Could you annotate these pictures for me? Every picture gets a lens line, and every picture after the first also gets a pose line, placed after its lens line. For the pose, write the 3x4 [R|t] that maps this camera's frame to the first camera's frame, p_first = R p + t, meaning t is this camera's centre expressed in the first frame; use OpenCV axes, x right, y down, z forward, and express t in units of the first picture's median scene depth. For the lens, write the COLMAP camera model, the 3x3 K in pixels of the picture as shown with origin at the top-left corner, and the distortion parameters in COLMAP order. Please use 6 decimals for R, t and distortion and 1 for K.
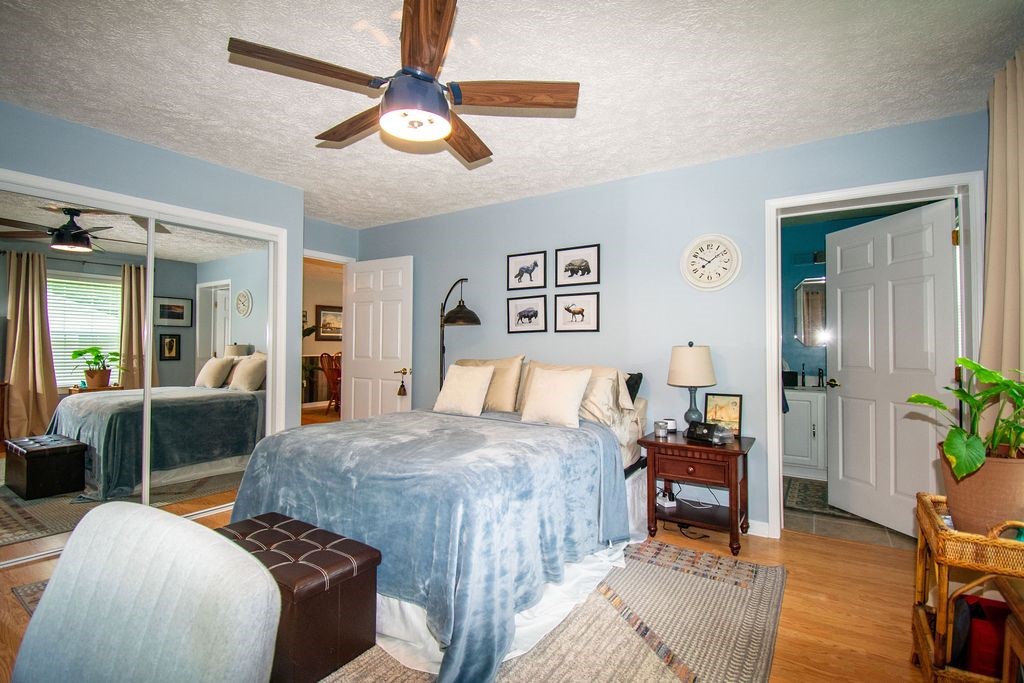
lens RADIAL K [[461.9, 0, 517.5], [0, 461.9, 340.9], [0, 0, 1]] dist [0.007033, -0.019635]
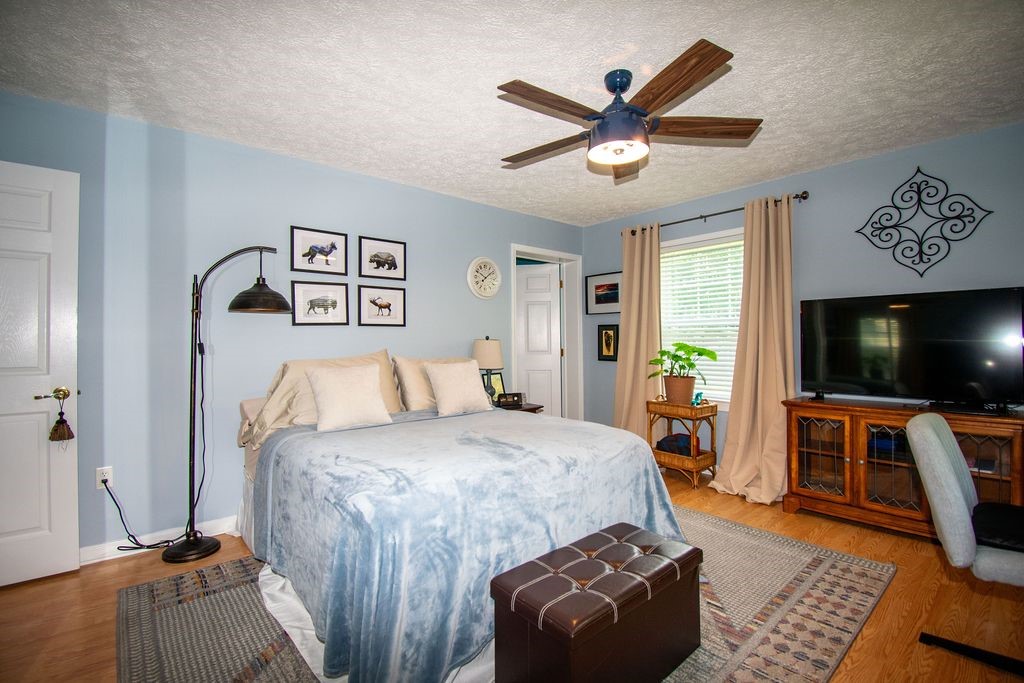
lens RADIAL K [[461.9, 0, 517.2], [0, 461.9, 339.4], [0, 0, 1]] dist [0.007033, -0.019635]
pose [[0.268236, -0.004854, 0.963341, -0.728823], [-0.001215, 0.999985, 0.005376, 0.003116], [-0.963352, -0.002613, 0.268226, 0.454302]]
